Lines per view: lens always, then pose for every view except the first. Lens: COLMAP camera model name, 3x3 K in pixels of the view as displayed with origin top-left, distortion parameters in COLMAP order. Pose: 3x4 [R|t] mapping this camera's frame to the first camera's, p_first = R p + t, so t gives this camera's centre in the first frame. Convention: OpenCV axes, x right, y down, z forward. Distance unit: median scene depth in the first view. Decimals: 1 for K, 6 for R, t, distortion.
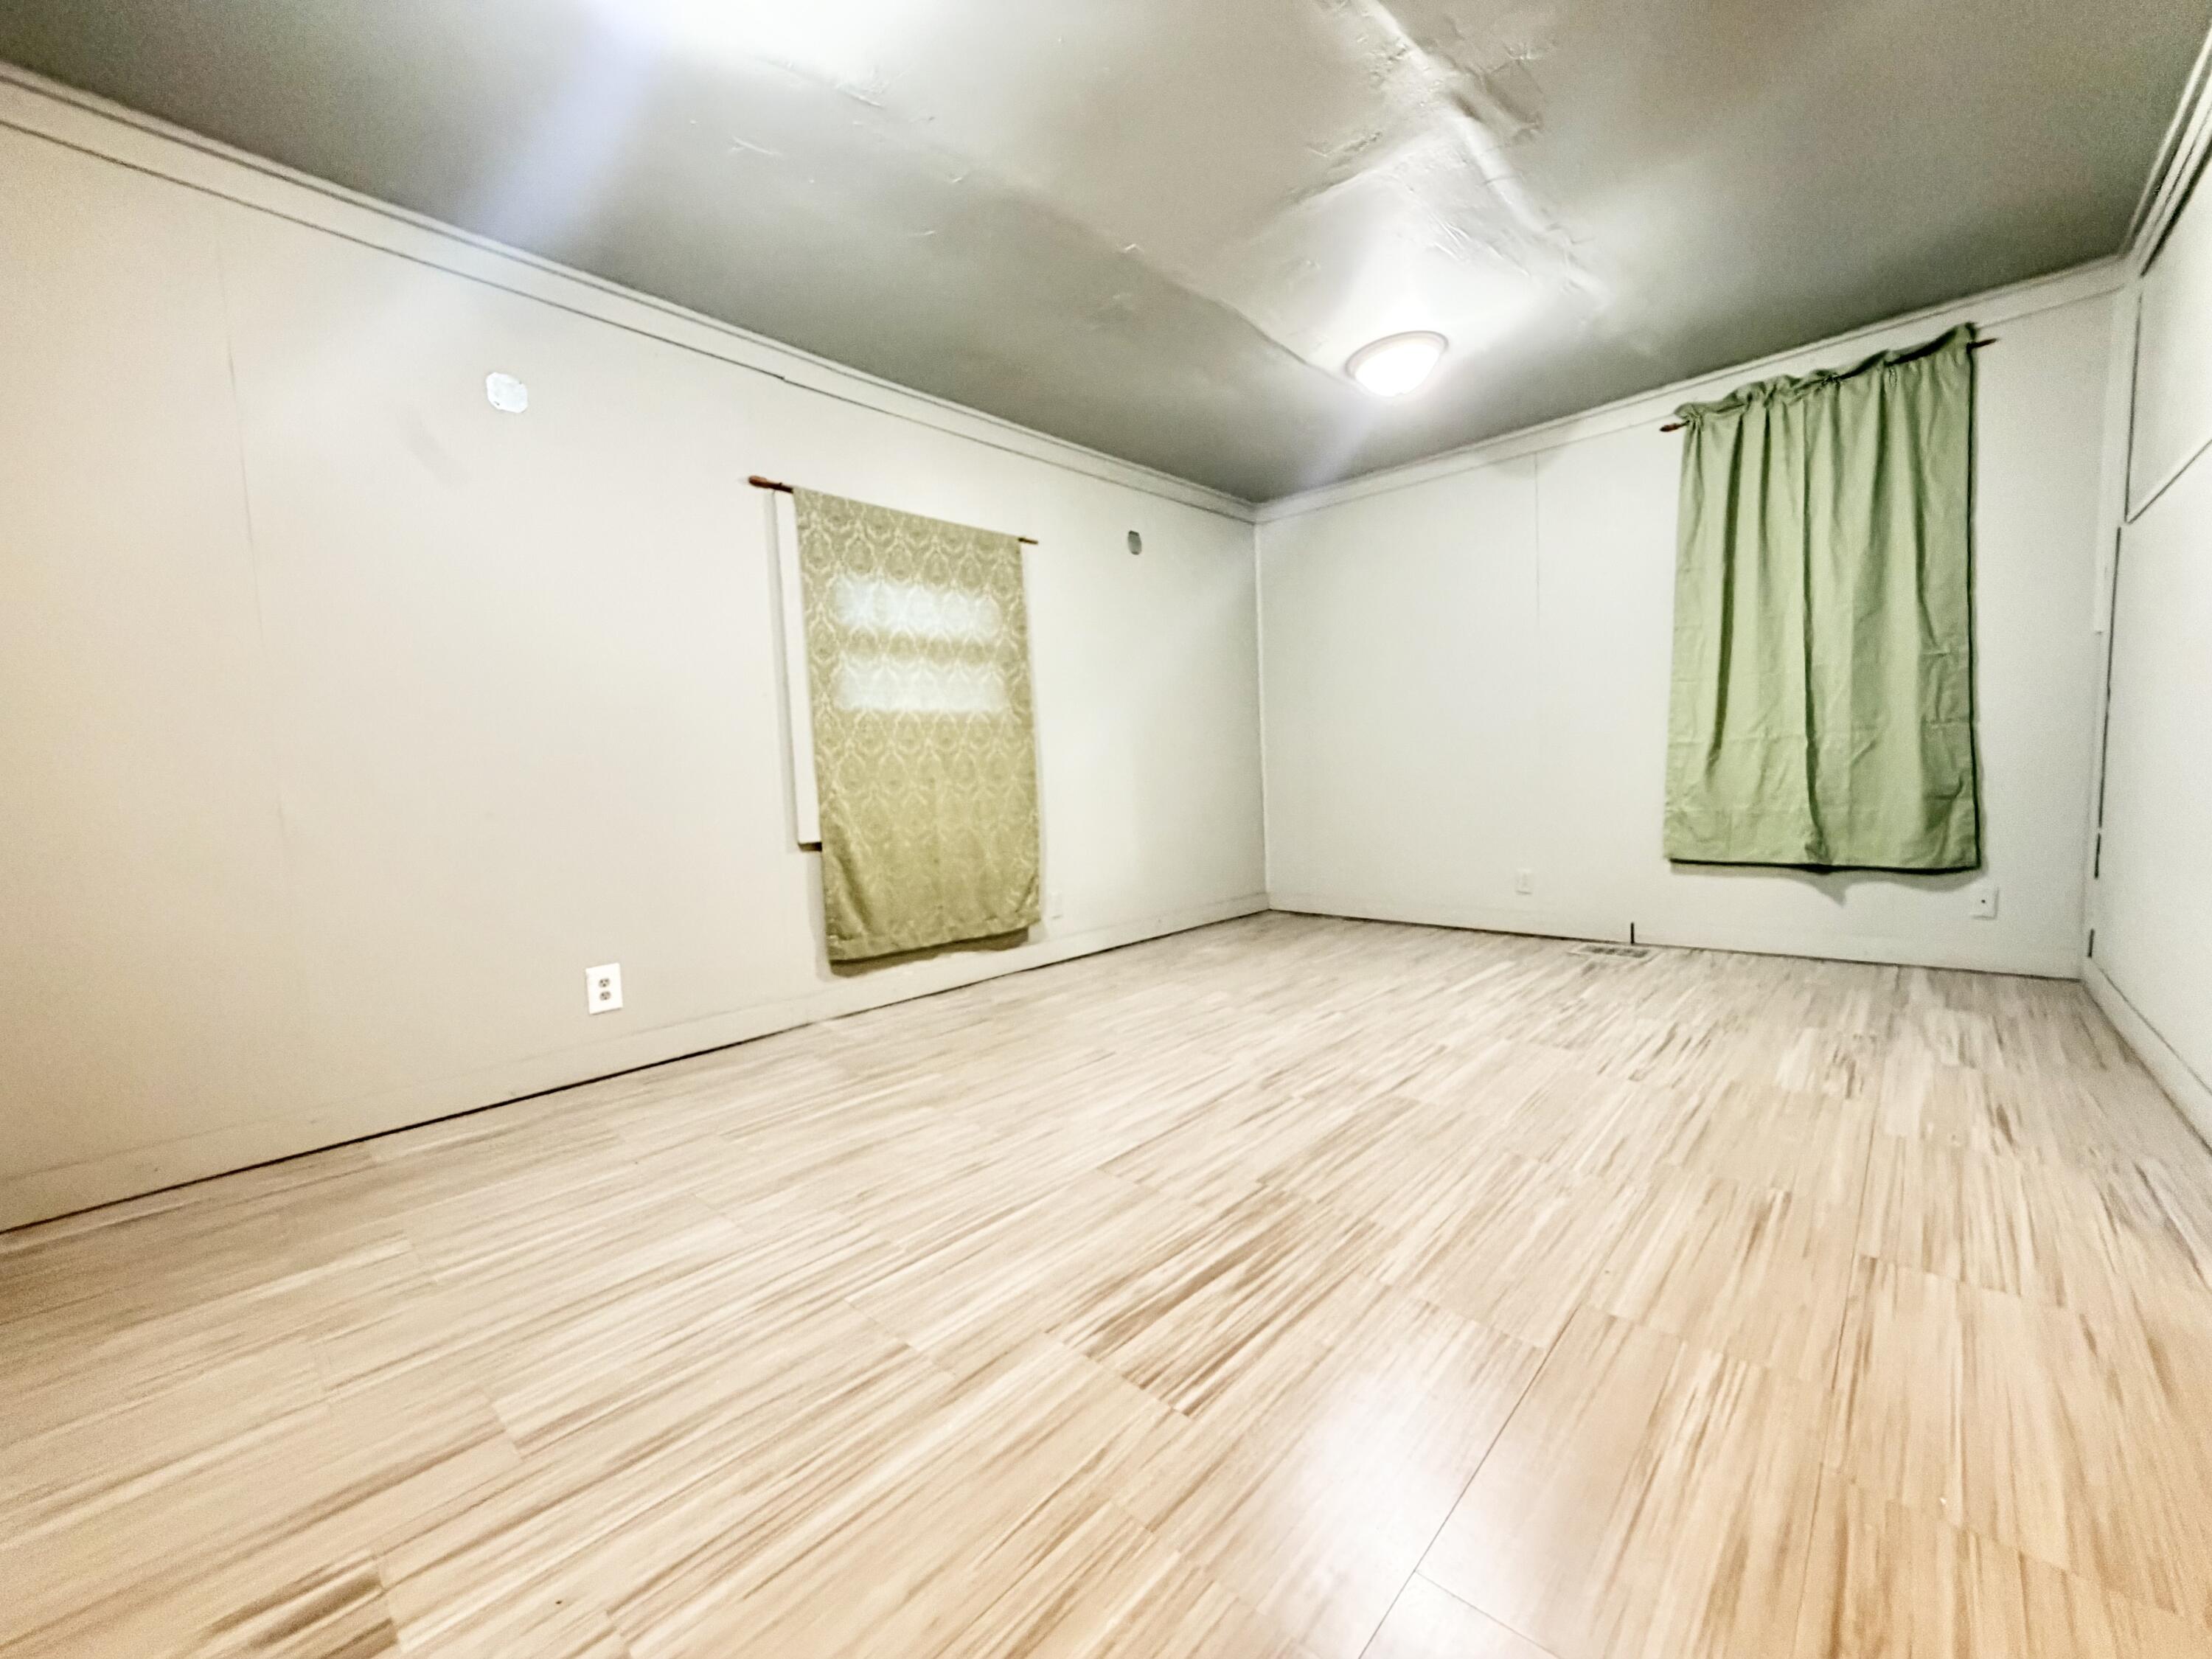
lens RADIAL K [[881.0, 0, 1102.6], [0, 881.0, 832.0], [0, 0, 1]] dist [0.000972, 0.000006]
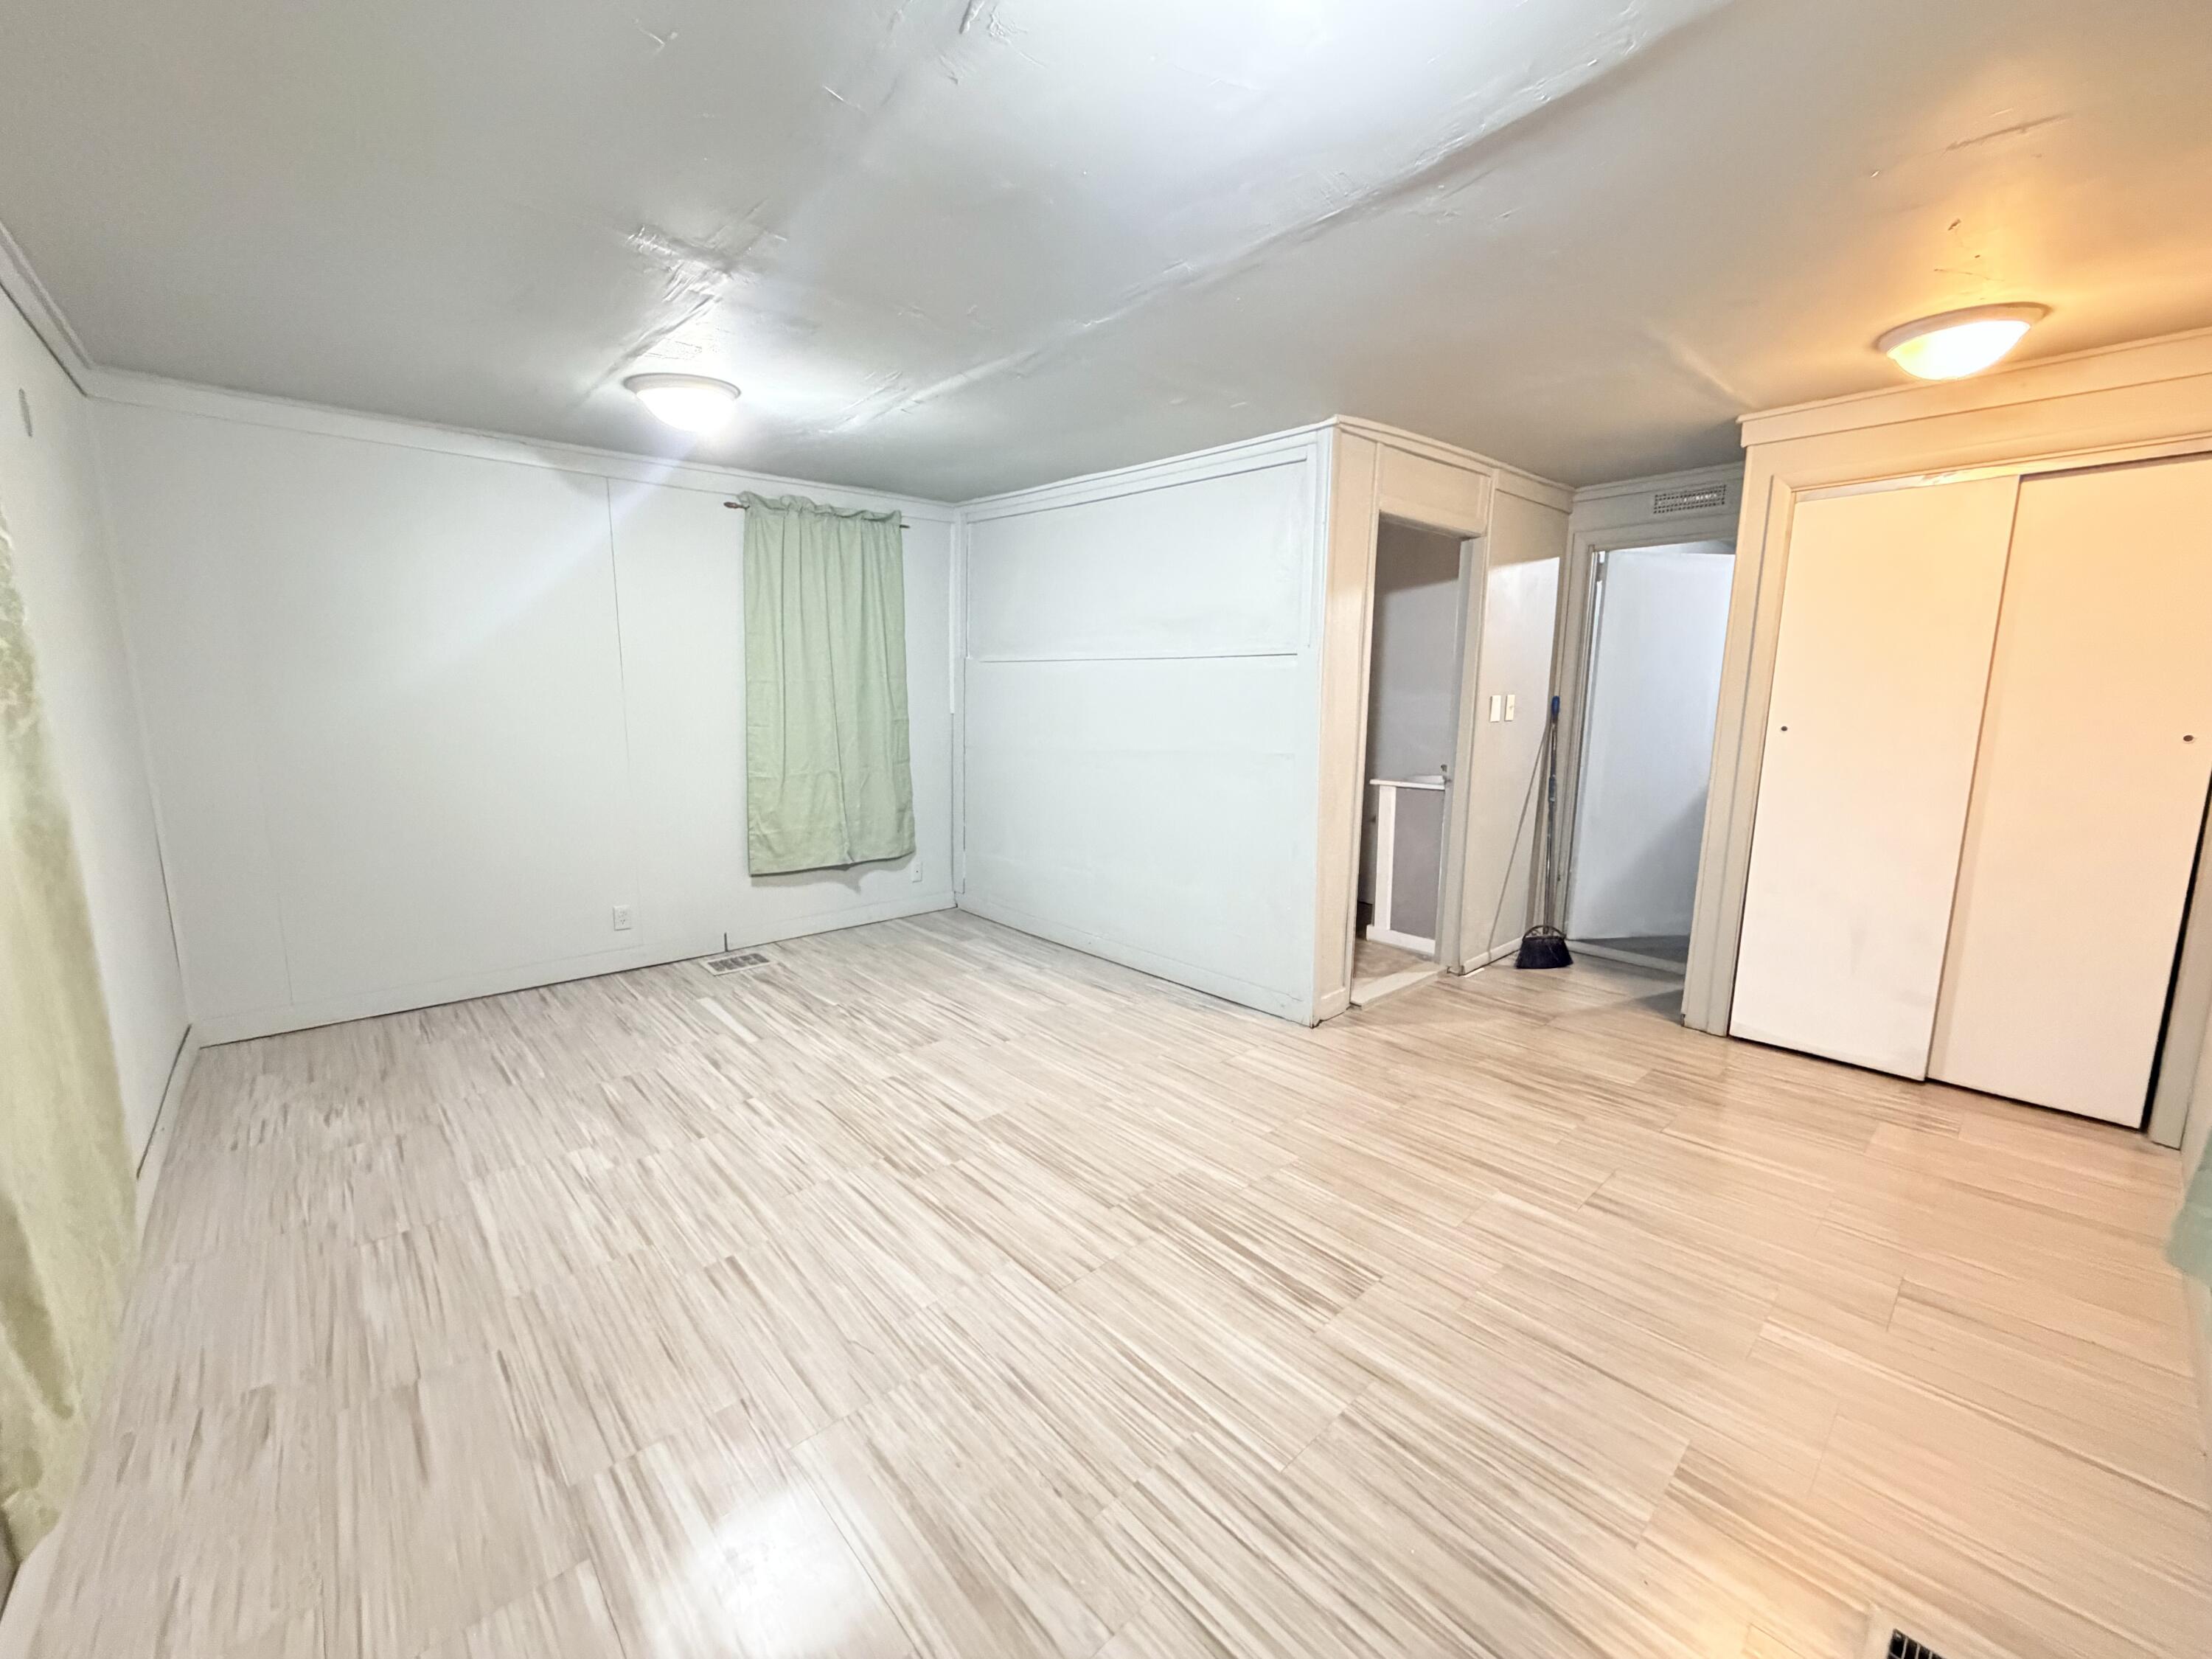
lens RADIAL K [[881.0, 0, 1102.7], [0, 881.0, 830.3], [0, 0, 1]] dist [0.000972, 0.000006]
pose [[0.080578, -0.117718, 0.989773, -0.791409], [0.054074, 0.992055, 0.113587, -0.222550], [-0.995281, 0.044368, 0.086303, 0.686453]]
